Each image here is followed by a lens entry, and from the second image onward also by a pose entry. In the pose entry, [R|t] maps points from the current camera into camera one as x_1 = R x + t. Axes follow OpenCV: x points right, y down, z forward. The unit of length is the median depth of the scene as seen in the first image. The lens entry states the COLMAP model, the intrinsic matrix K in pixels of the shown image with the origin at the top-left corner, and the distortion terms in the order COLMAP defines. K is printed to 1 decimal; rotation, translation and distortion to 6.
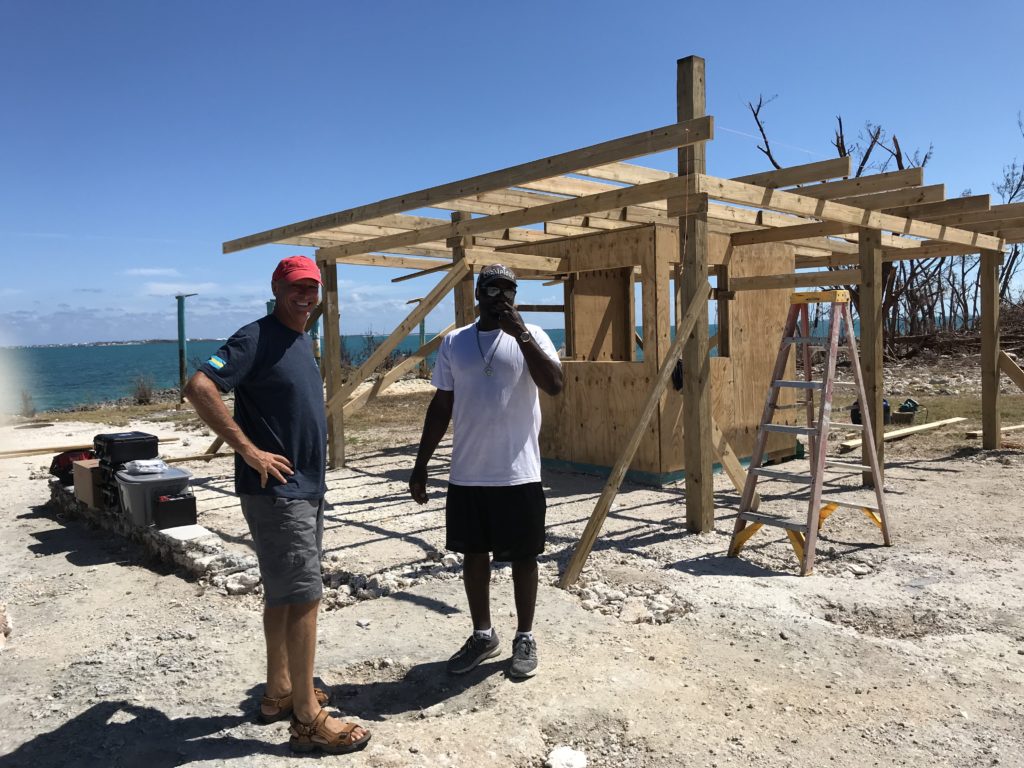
lens RADIAL K [[827.9, 0, 512.0], [0, 827.9, 384.0], [0, 0, 1]] dist [0.037351, -0.011878]
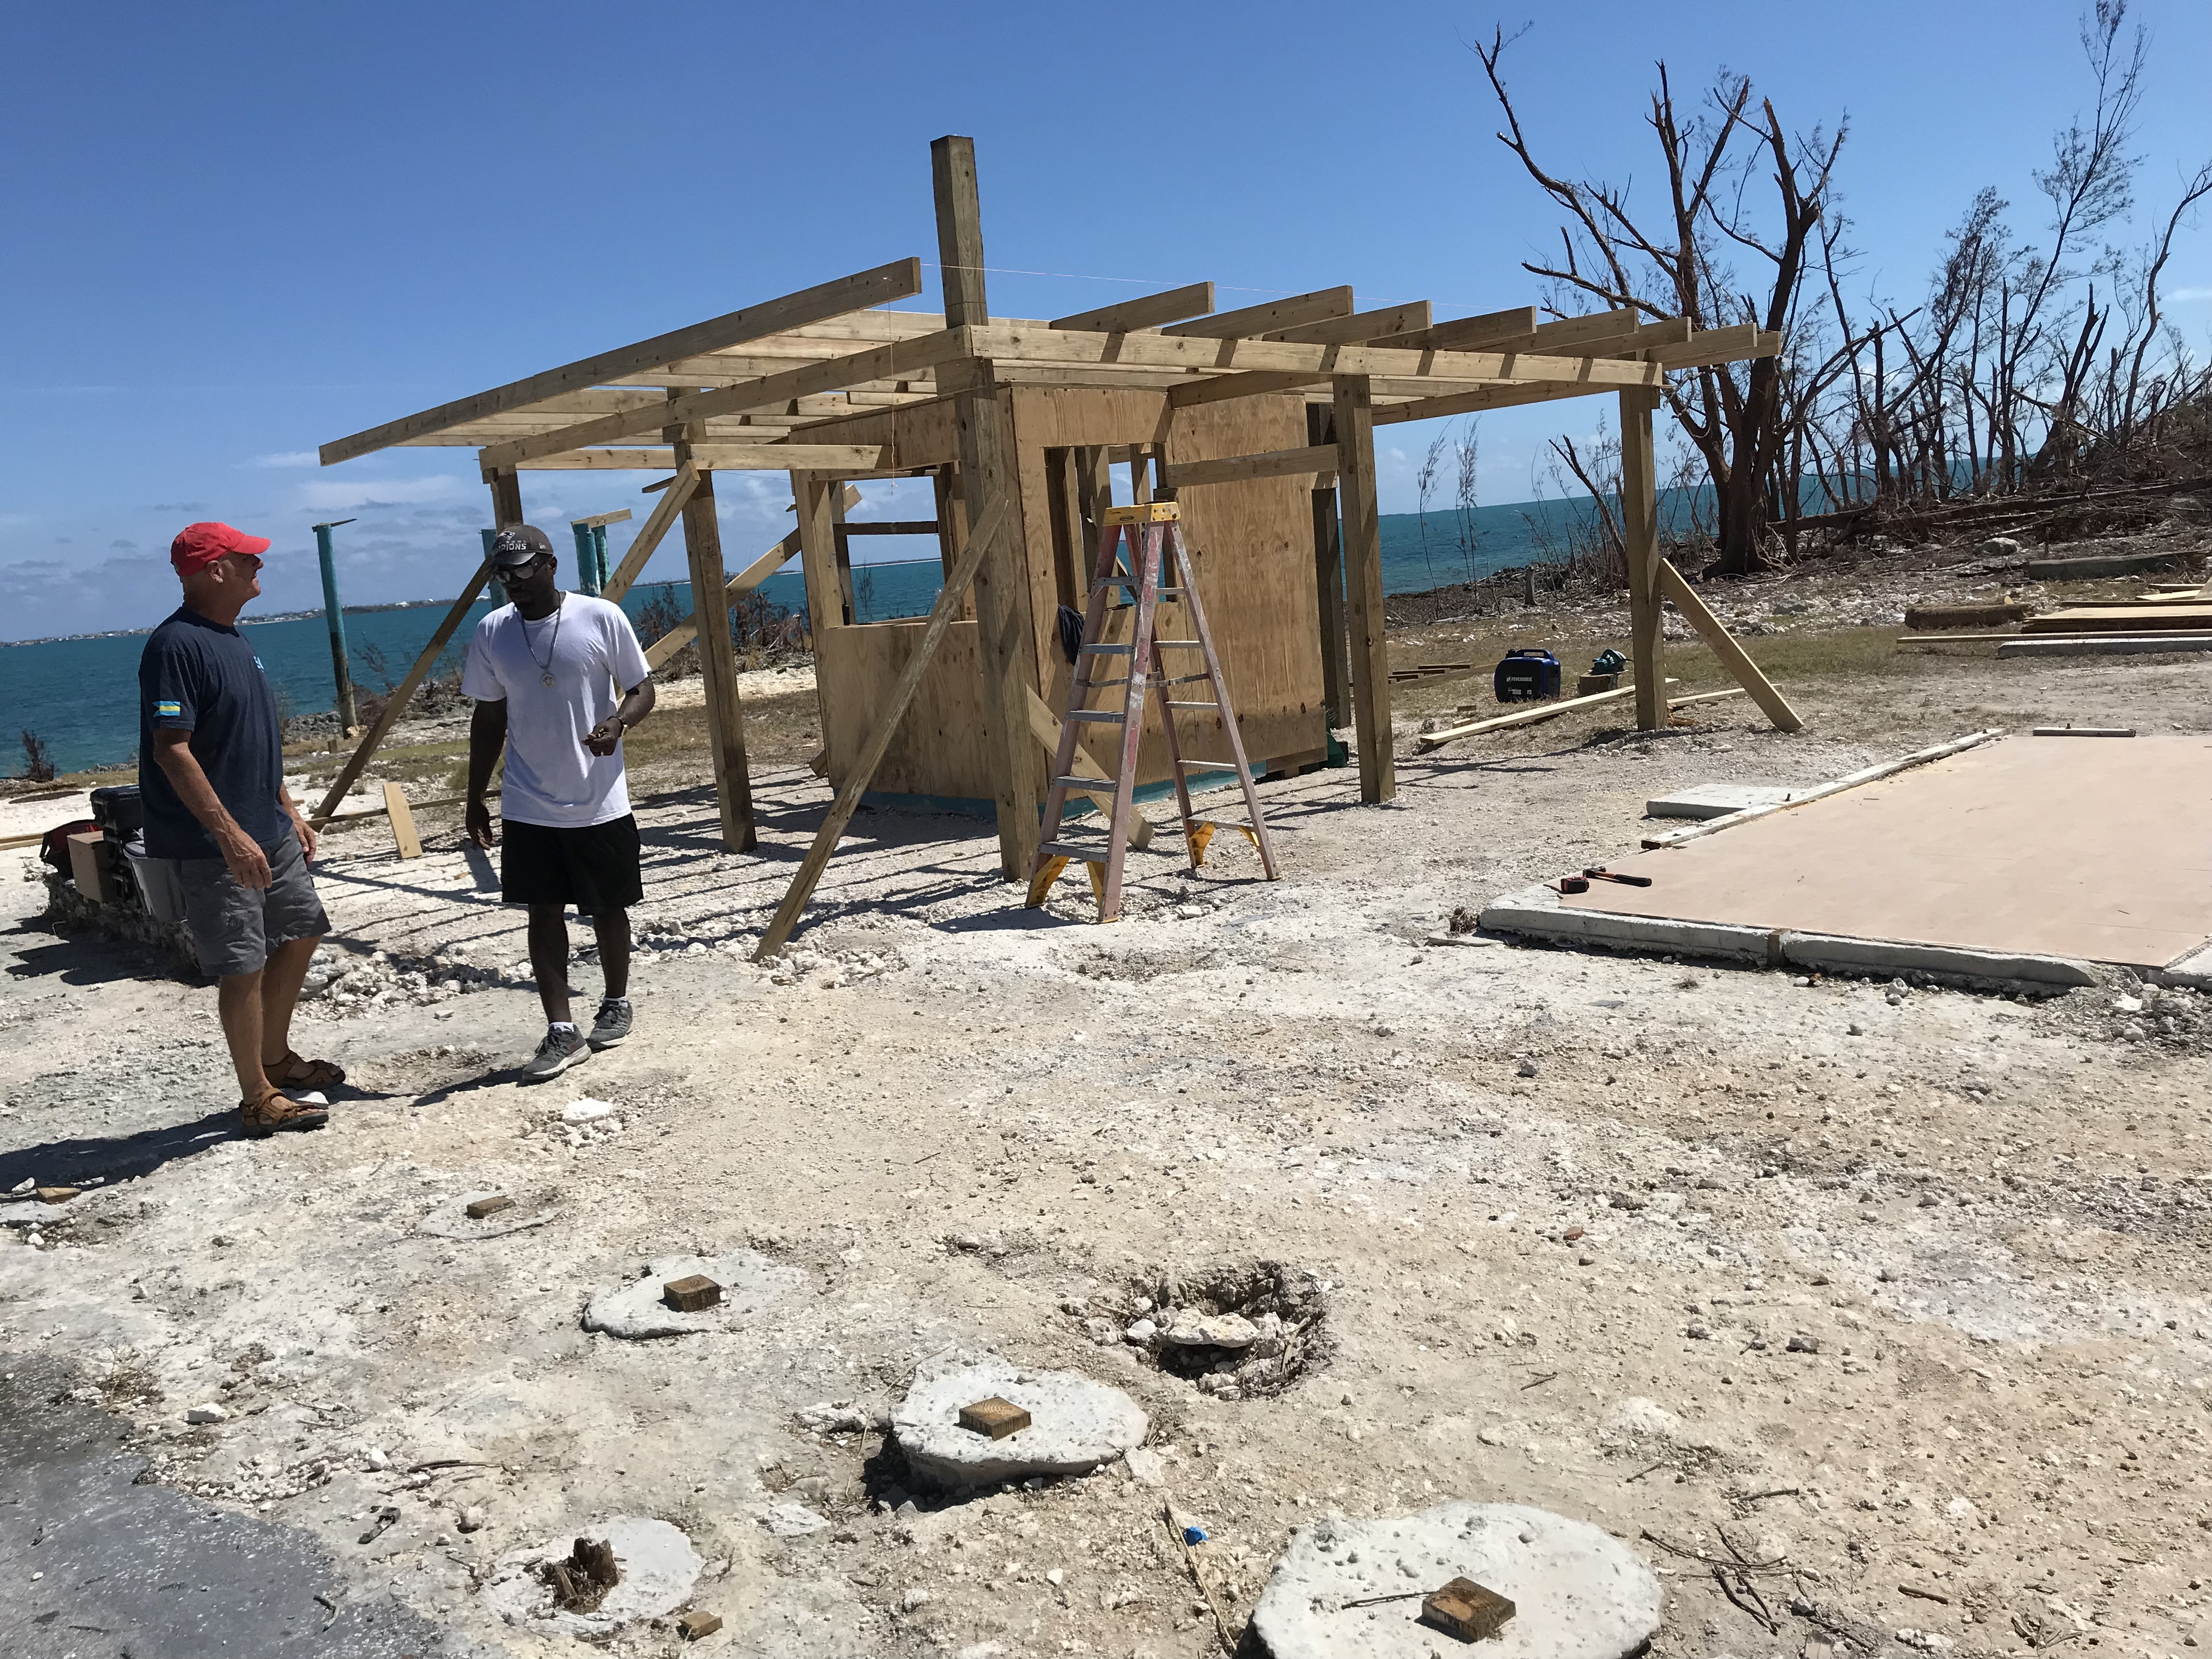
lens RADIAL K [[1788.5, 0, 1106.0], [0, 1788.5, 829.5], [0, 0, 1]] dist [0.037351, -0.011878]
pose [[0.998203, -0.059090, -0.009934, 0.236796], [0.059764, 0.993762, 0.094154, 0.006909], [0.004308, -0.094579, 0.995508, -0.305616]]
